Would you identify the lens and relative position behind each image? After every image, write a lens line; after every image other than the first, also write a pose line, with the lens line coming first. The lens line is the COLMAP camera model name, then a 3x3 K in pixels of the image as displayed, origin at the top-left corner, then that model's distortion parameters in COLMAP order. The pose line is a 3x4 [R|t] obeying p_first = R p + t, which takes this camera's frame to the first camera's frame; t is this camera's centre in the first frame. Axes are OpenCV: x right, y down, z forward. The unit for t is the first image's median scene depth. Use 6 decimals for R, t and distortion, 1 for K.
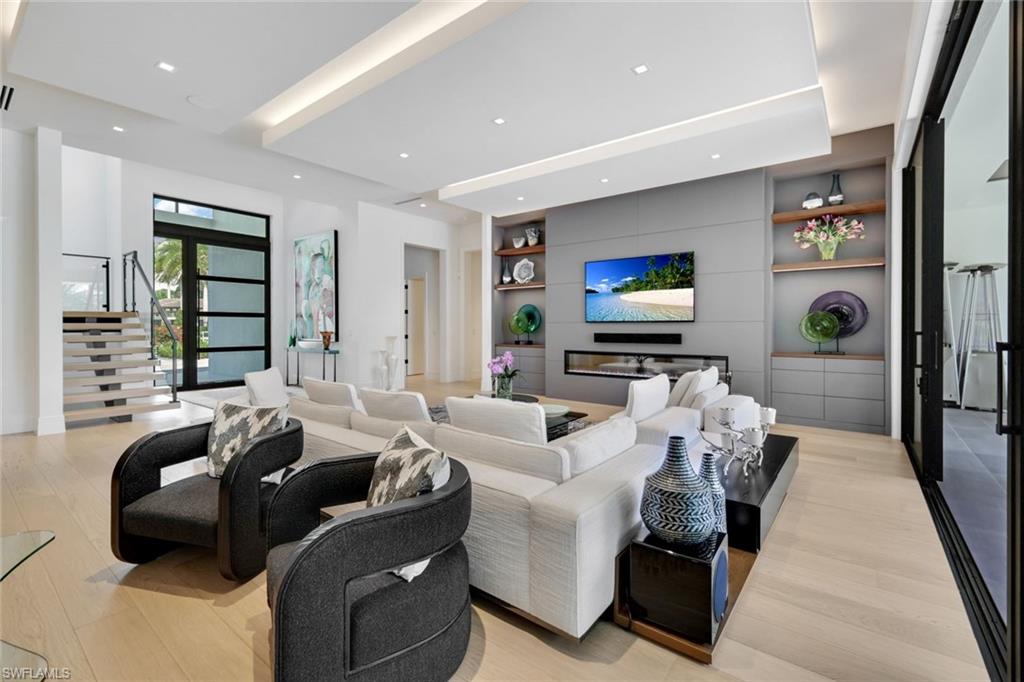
lens RADIAL K [[456.5, 0, 509.8], [0, 456.5, 332.0], [0, 0, 1]] dist [0.001768, 0.000346]
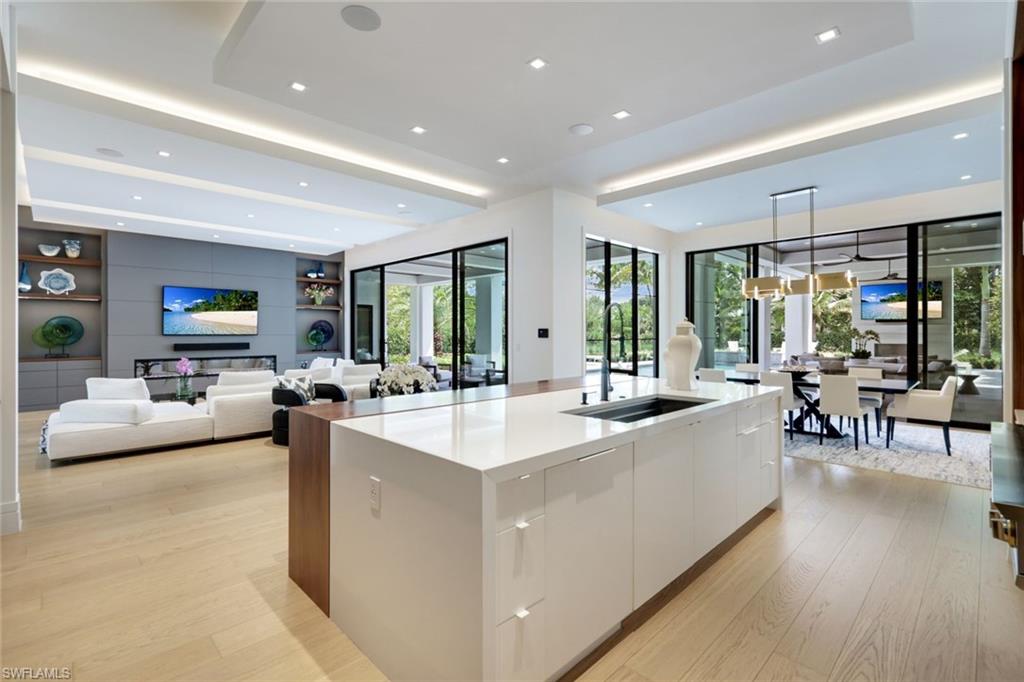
lens RADIAL K [[456.5, 0, 509.8], [0, 456.5, 332.0], [0, 0, 1]] dist [0.001768, 0.000346]
pose [[0.135412, -0.003631, 0.990783, -0.927229], [0.003165, 0.999990, 0.003233, -0.030648], [-0.990784, 0.002699, 0.135422, -0.090288]]
